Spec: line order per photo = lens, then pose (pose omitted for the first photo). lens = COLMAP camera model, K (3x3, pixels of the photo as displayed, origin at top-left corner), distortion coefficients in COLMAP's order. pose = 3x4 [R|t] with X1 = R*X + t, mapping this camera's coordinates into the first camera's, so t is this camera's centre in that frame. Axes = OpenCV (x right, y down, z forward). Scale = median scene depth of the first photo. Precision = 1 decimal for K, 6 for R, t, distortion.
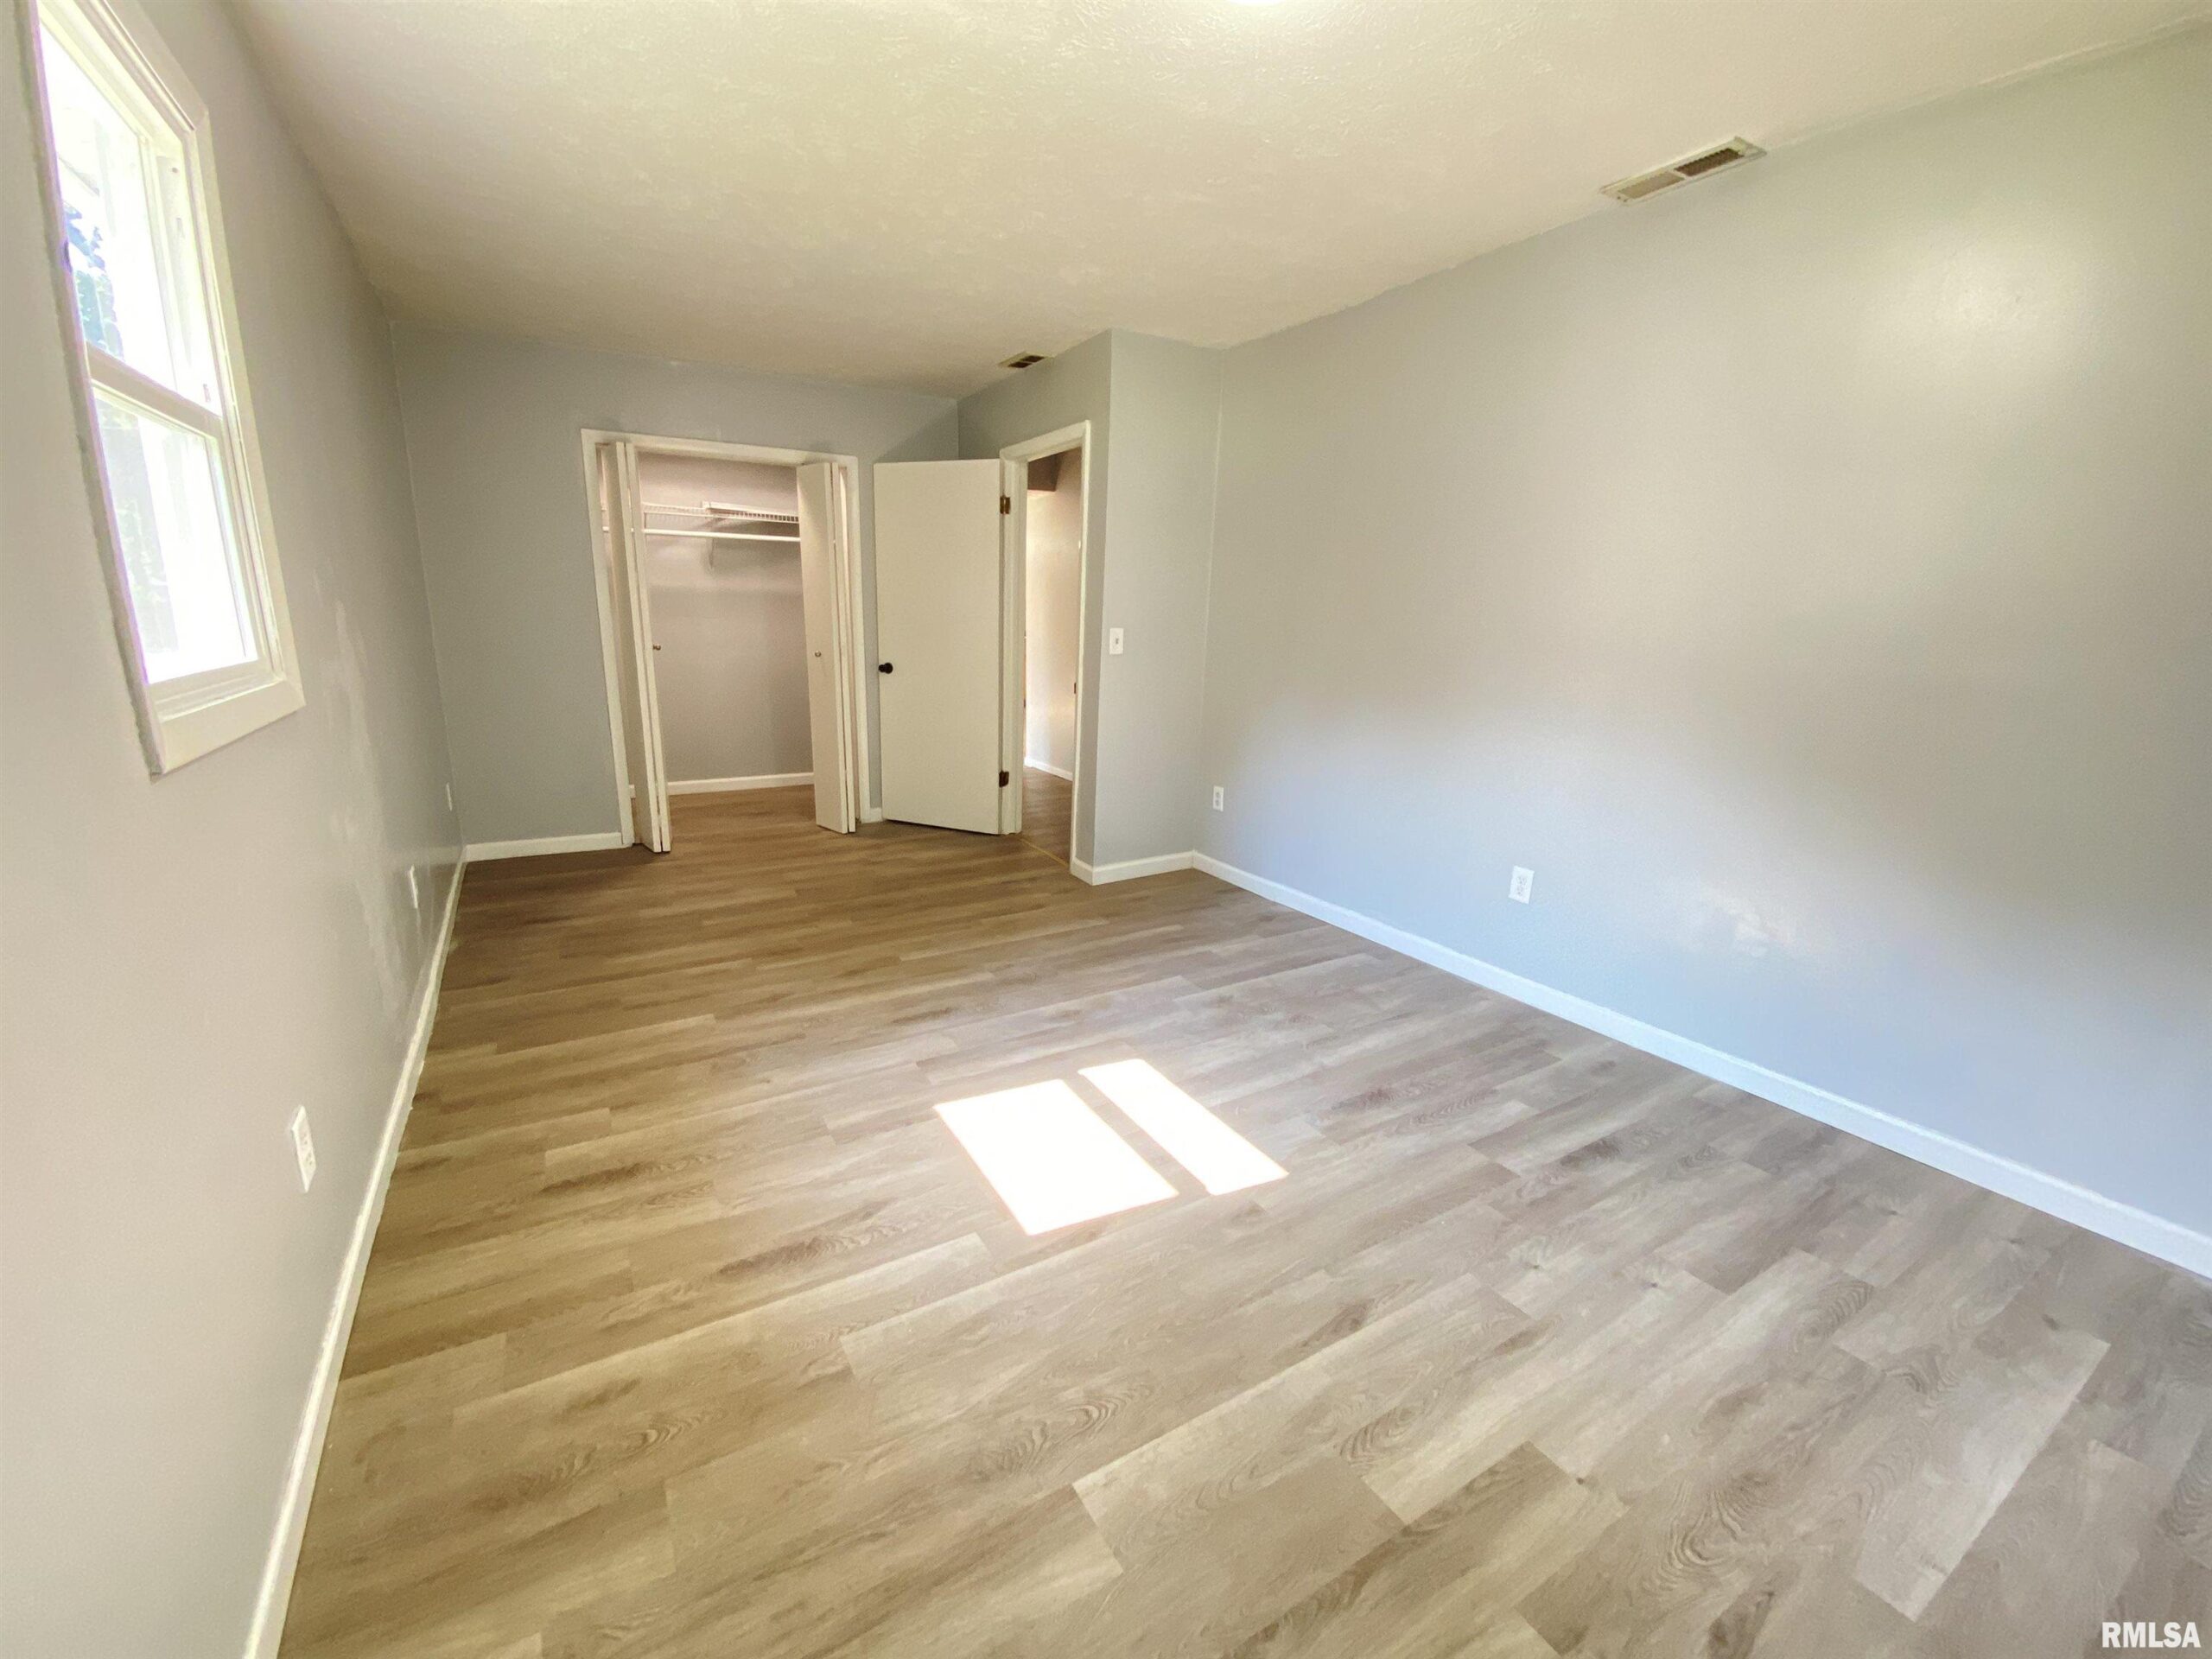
lens RADIAL K [[919.7, 0, 1093.4], [0, 919.7, 824.7], [0, 0, 1]] dist [0.042603, -0.031432]
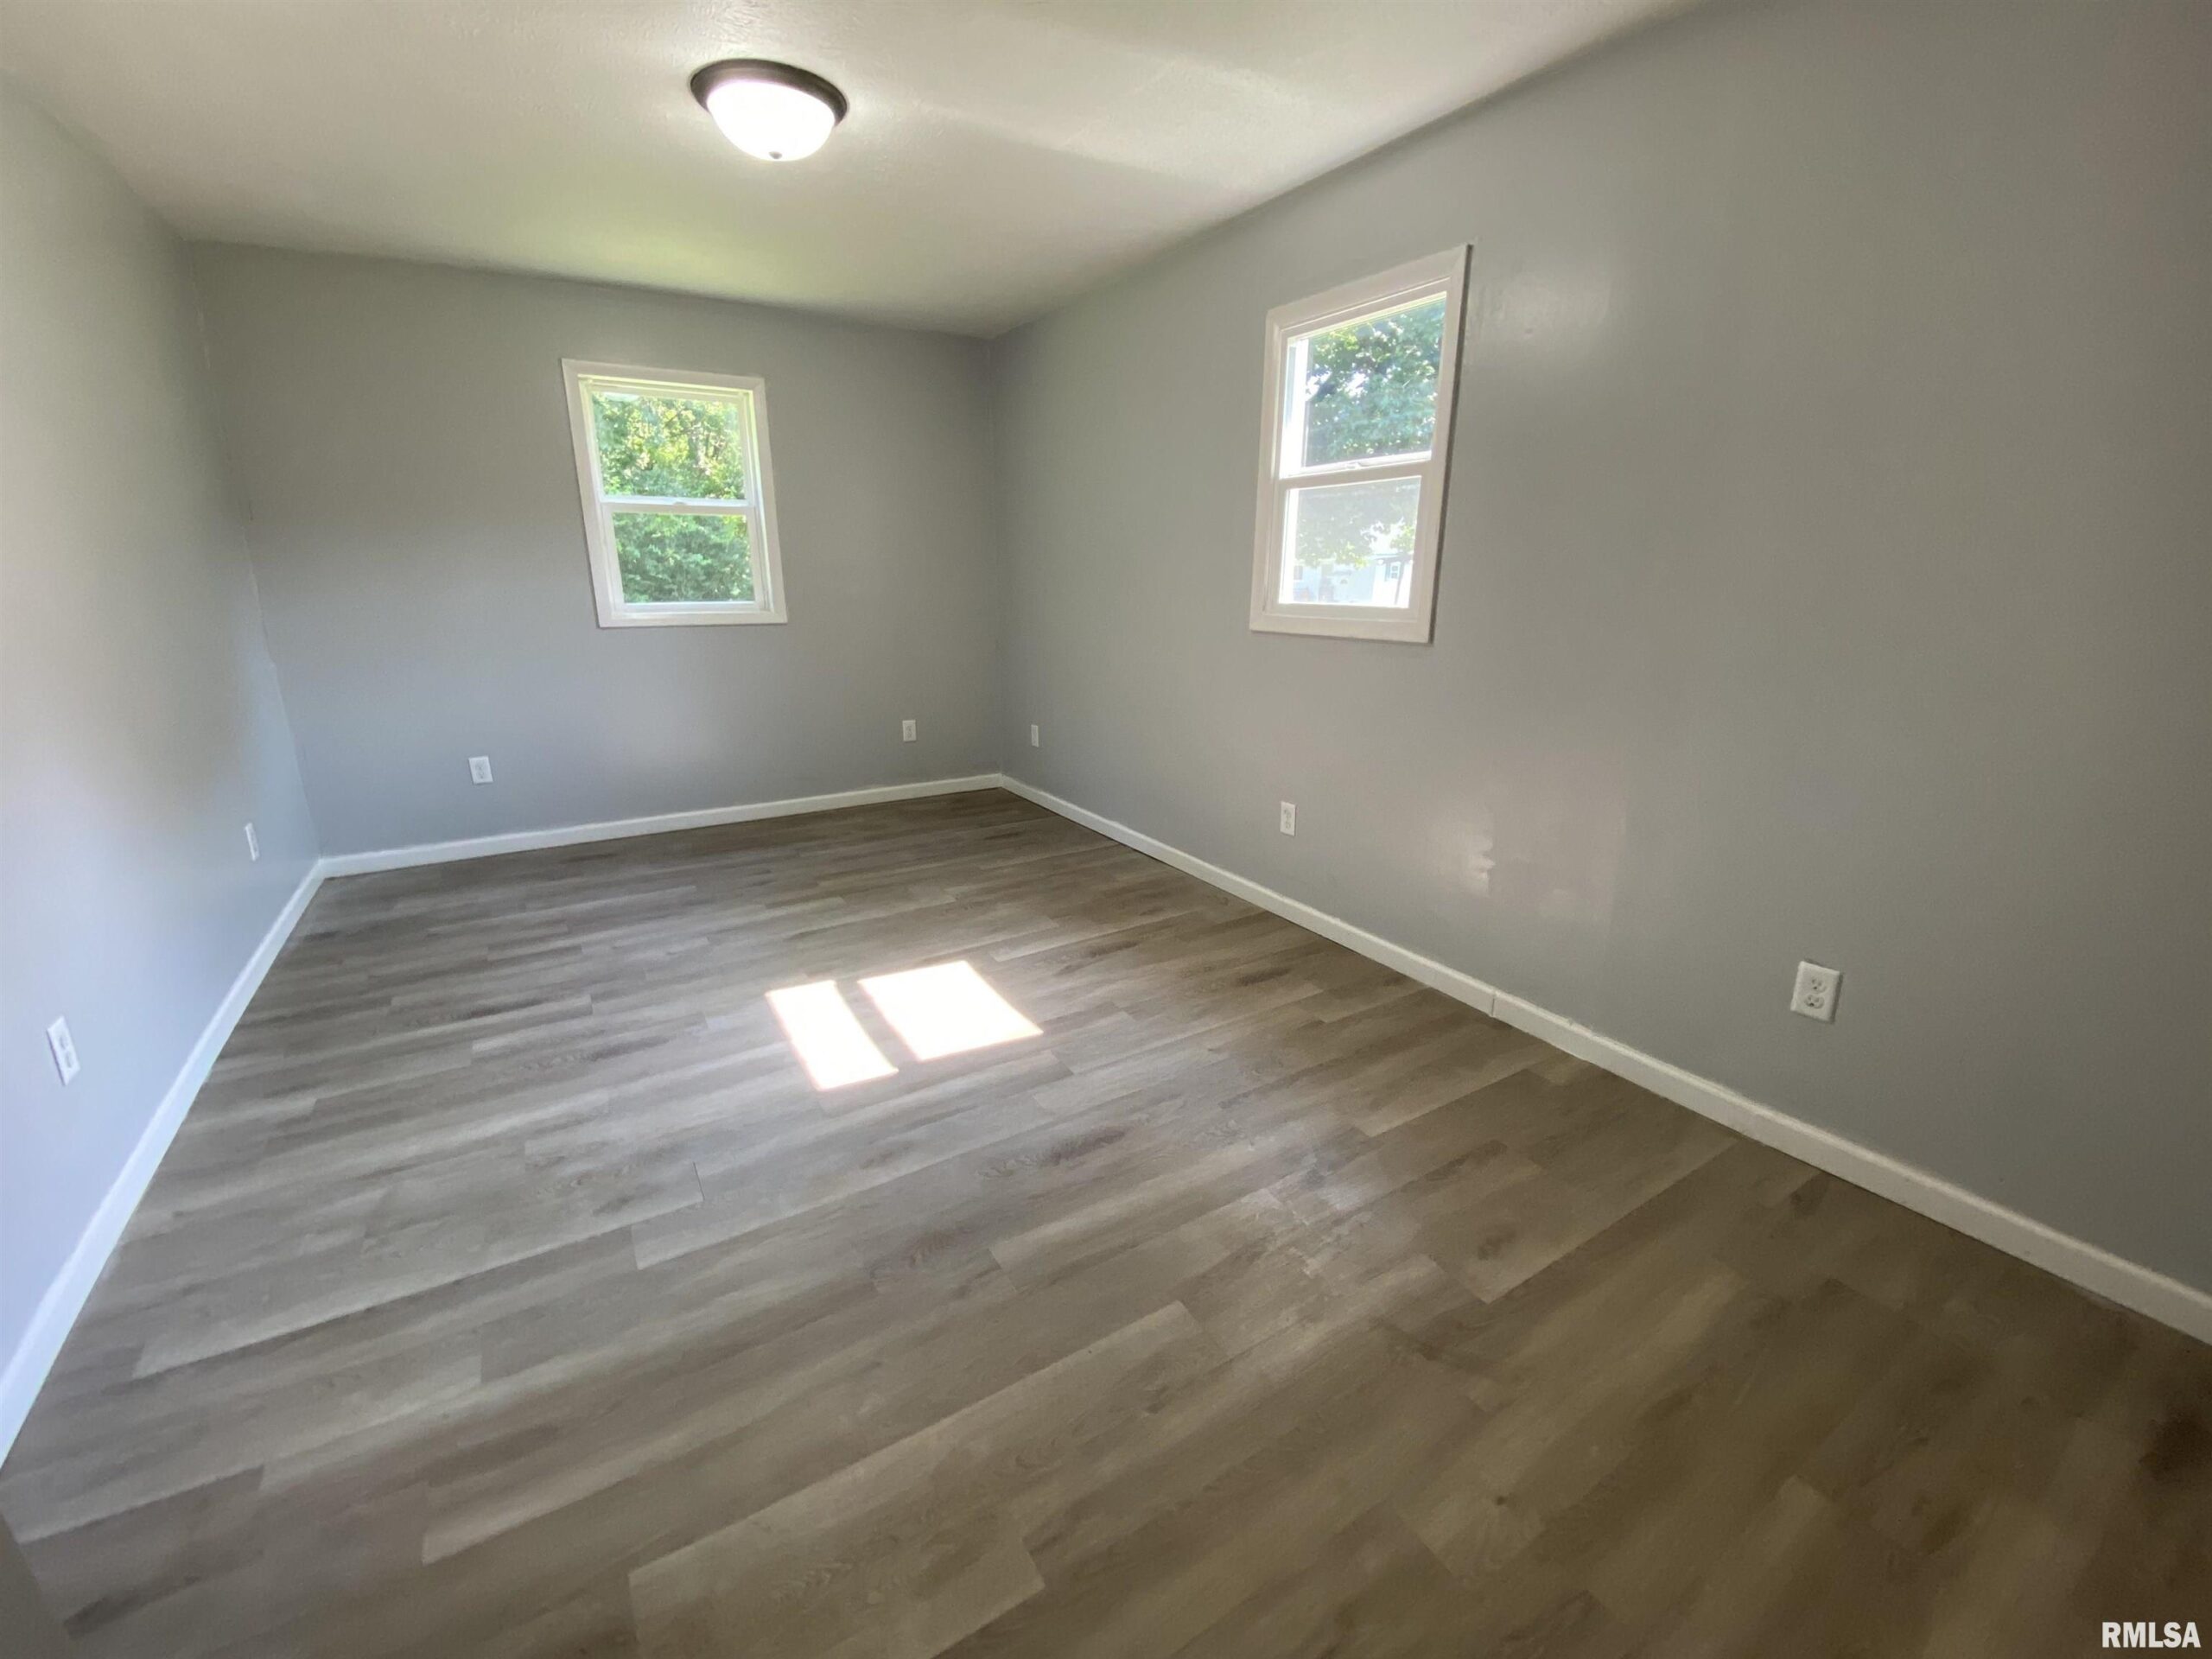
lens RADIAL K [[919.7, 0, 1093.4], [0, 919.7, 824.7], [0, 0, 1]] dist [0.042603, -0.031432]
pose [[-0.999758, -0.013247, -0.017578, -0.196955], [-0.020088, 0.875535, 0.482737, -0.413122], [0.008995, 0.482973, -0.875589, 1.723405]]
